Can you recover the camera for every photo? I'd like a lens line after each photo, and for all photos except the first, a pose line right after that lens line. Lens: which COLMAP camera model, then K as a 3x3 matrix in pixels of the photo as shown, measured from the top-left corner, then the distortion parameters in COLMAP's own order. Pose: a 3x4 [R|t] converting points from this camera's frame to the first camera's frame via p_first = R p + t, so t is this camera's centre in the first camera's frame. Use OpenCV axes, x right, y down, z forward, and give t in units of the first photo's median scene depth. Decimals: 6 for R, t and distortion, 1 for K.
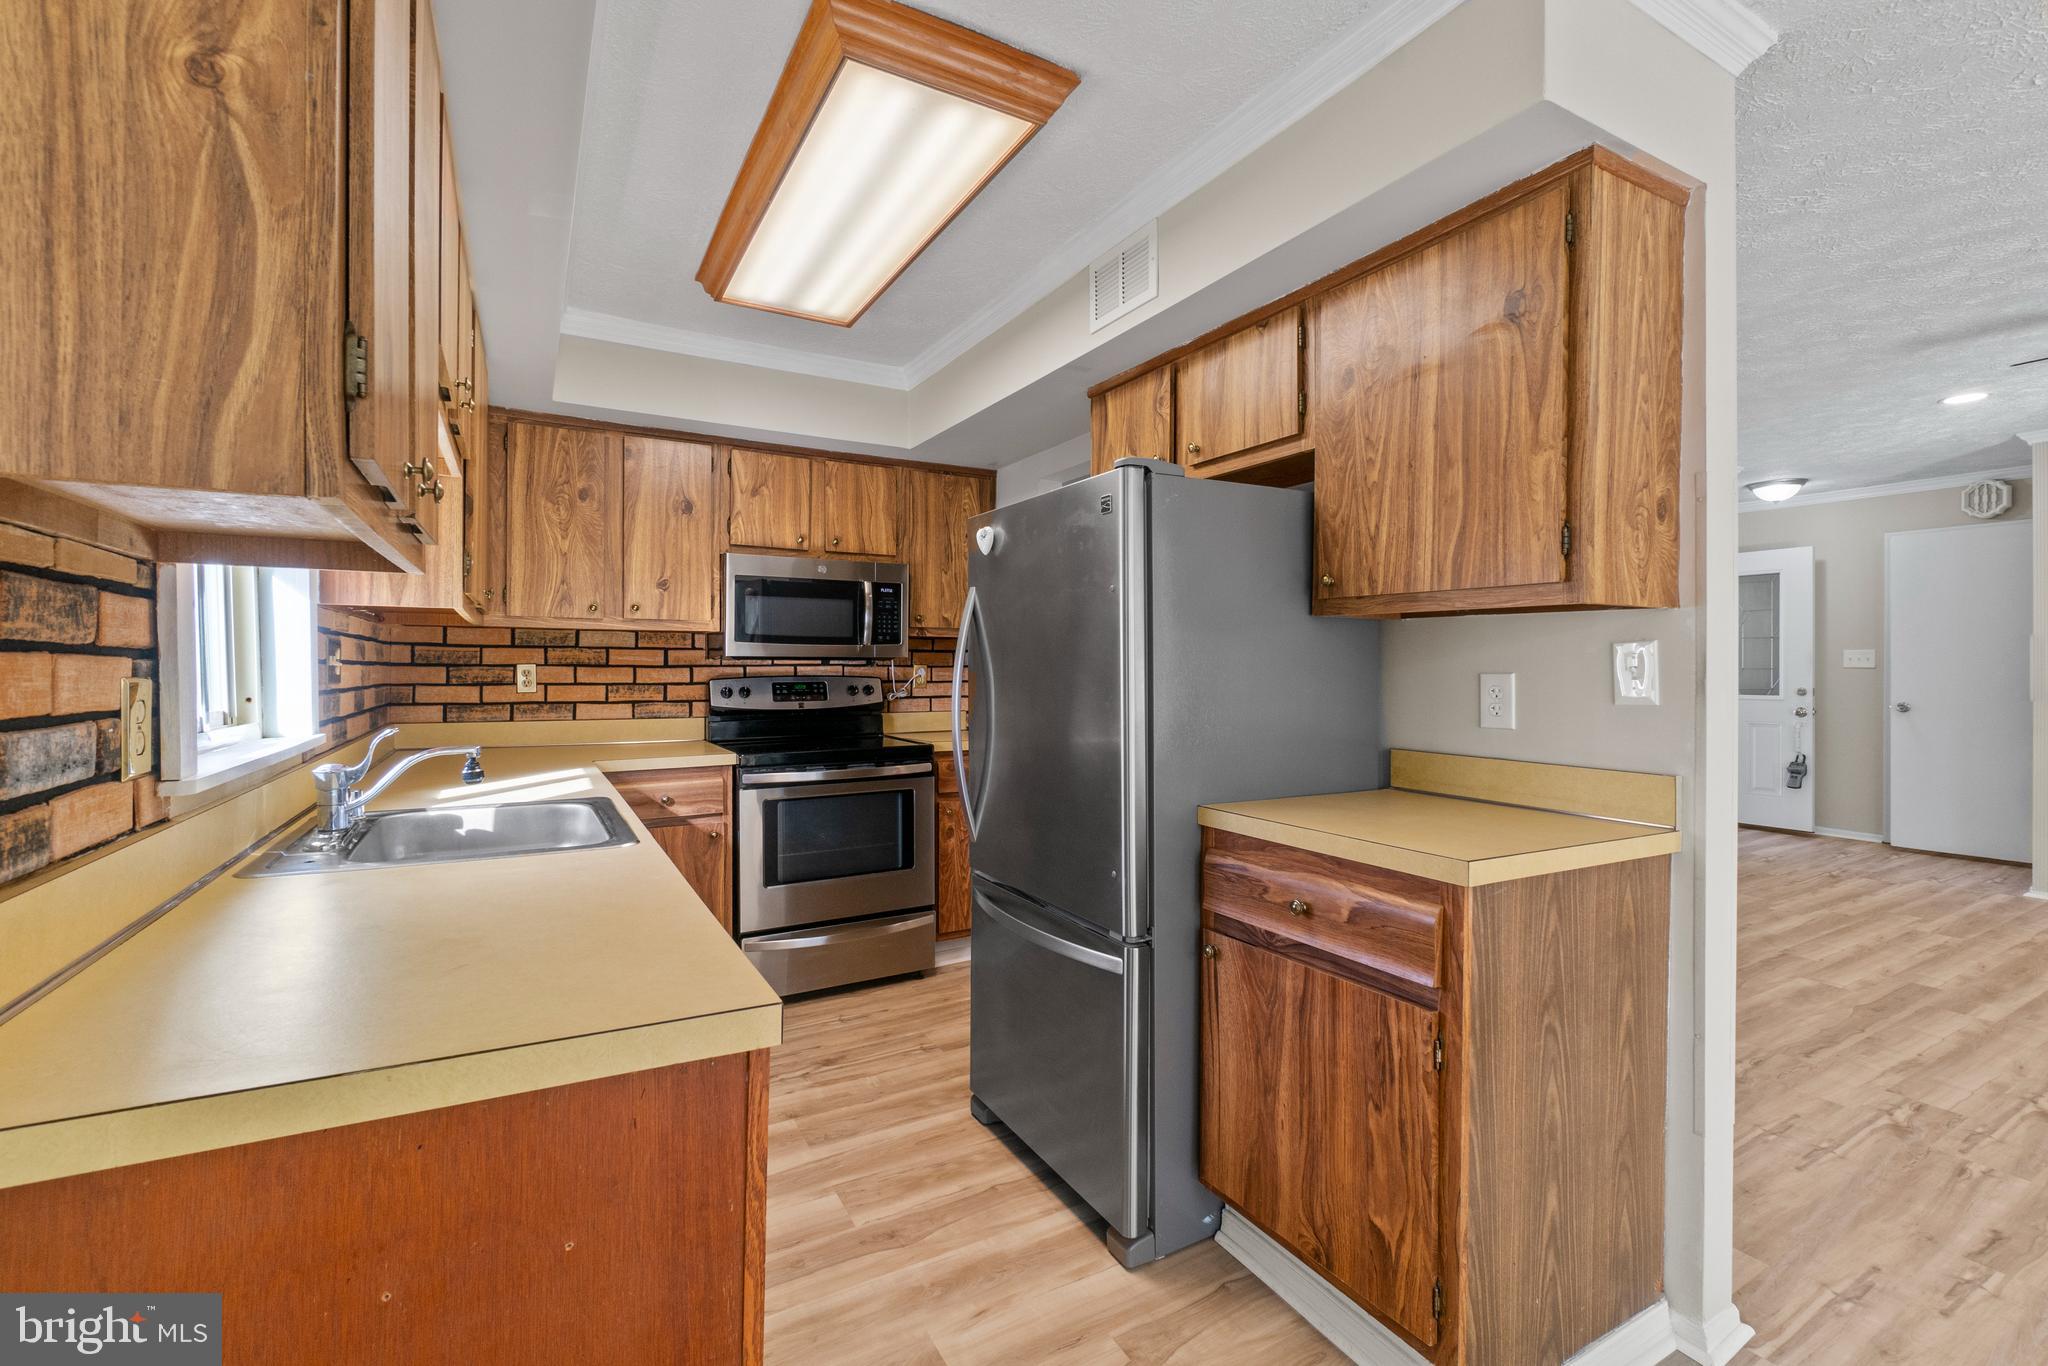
lens RADIAL K [[887.8, 0, 1007.5], [0, 887.8, 674.1], [0, 0, 1]] dist [-0.007768, -0.000619]
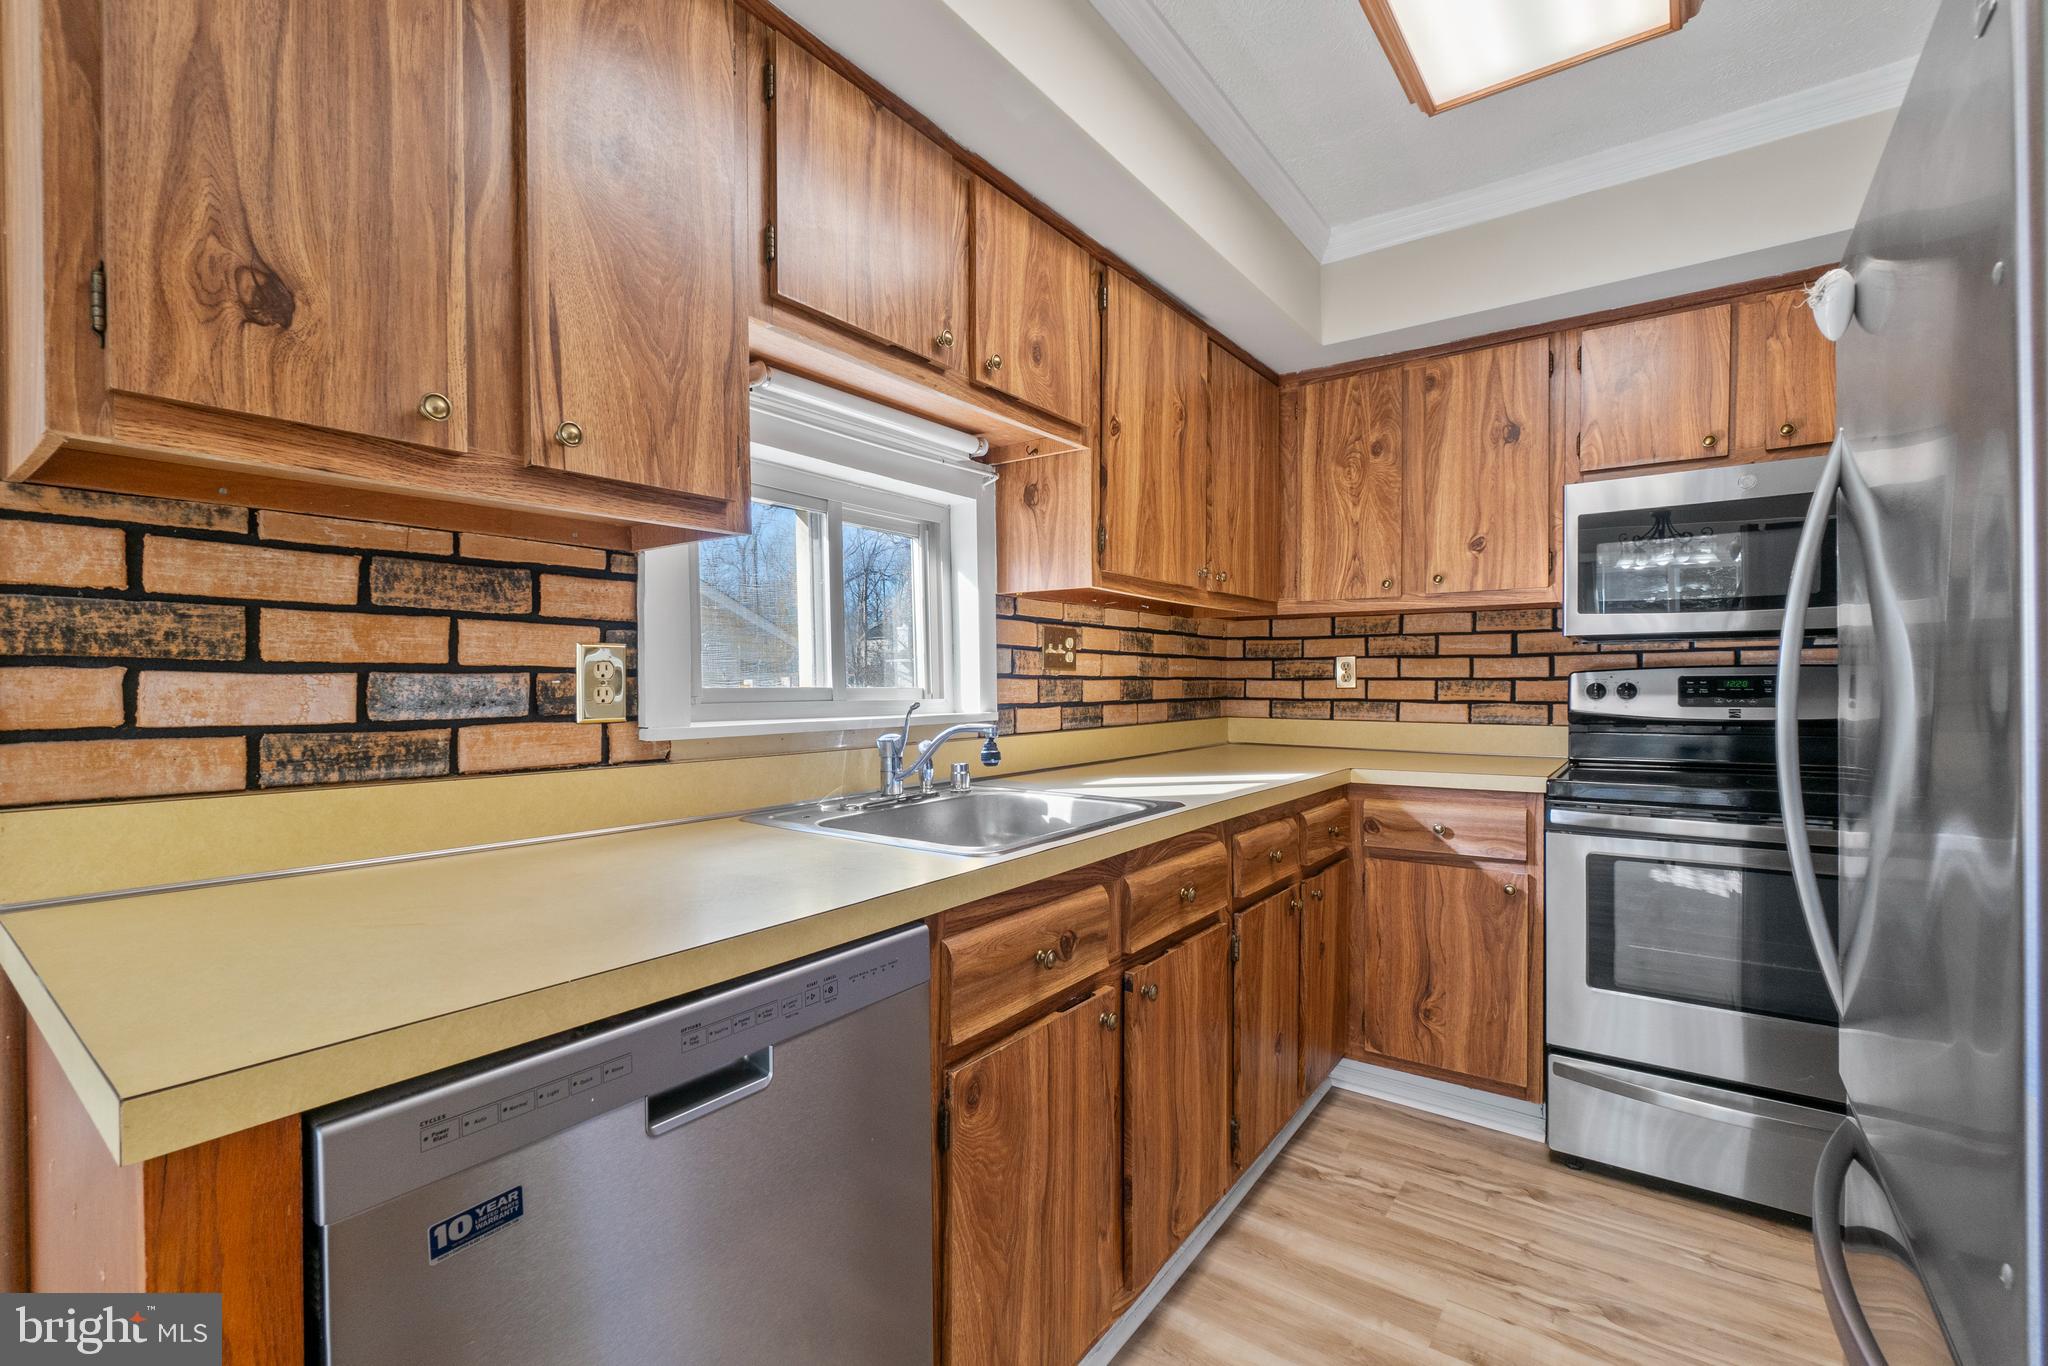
lens RADIAL K [[887.8, 0, 1020.1], [0, 887.8, 693.8], [0, 0, 1]] dist [-0.007768, -0.000619]
pose [[0.406689, 0.008351, -0.913529, 0.140892], [-0.004226, 0.999965, 0.007260, 0.021874], [0.913557, 0.000908, 0.406710, 0.345191]]
